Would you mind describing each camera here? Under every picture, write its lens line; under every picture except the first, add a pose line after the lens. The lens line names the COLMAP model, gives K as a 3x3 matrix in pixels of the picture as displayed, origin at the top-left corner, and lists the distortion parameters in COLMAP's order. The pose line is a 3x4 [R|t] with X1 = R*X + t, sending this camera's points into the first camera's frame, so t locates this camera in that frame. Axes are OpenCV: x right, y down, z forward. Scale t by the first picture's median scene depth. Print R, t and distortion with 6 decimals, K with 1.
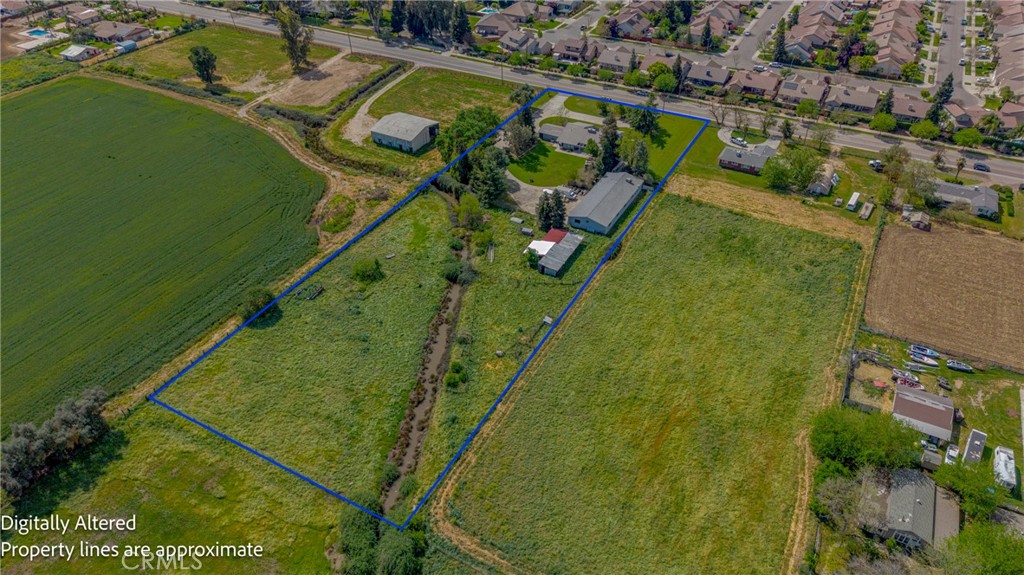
lens RADIAL K [[677.5, 0, 512.7], [0, 677.5, 290.6], [0, 0, 1]] dist [0.061008, -0.067327]
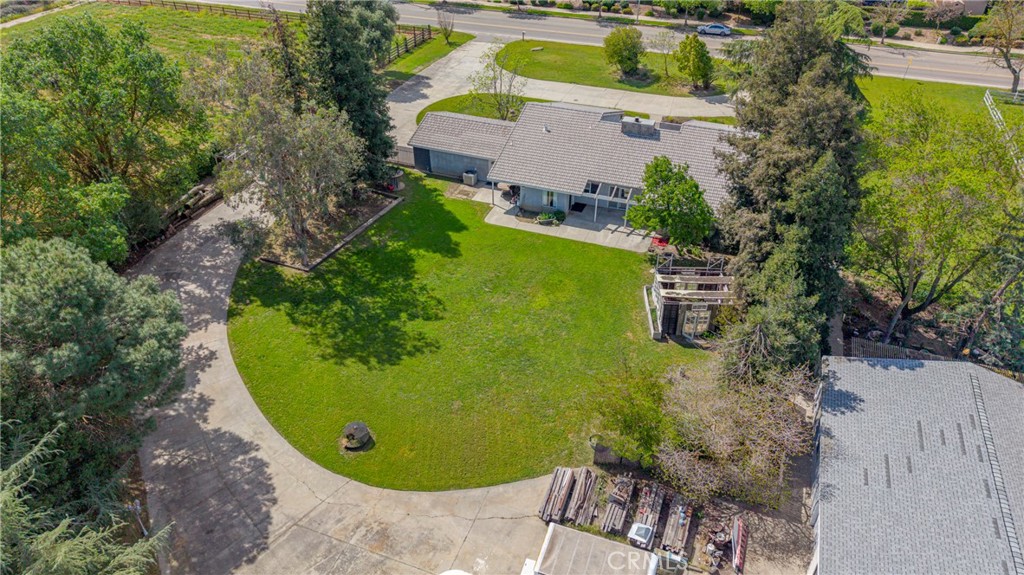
lens RADIAL K [[677.5, 0, 512.7], [0, 677.5, 290.6], [0, 0, 1]] dist [0.061008, -0.067327]
pose [[0.990847, -0.067159, 0.117100, 0.042585], [0.072119, 0.996647, -0.038647, -0.171512], [-0.114112, 0.046738, 0.992368, 0.766332]]
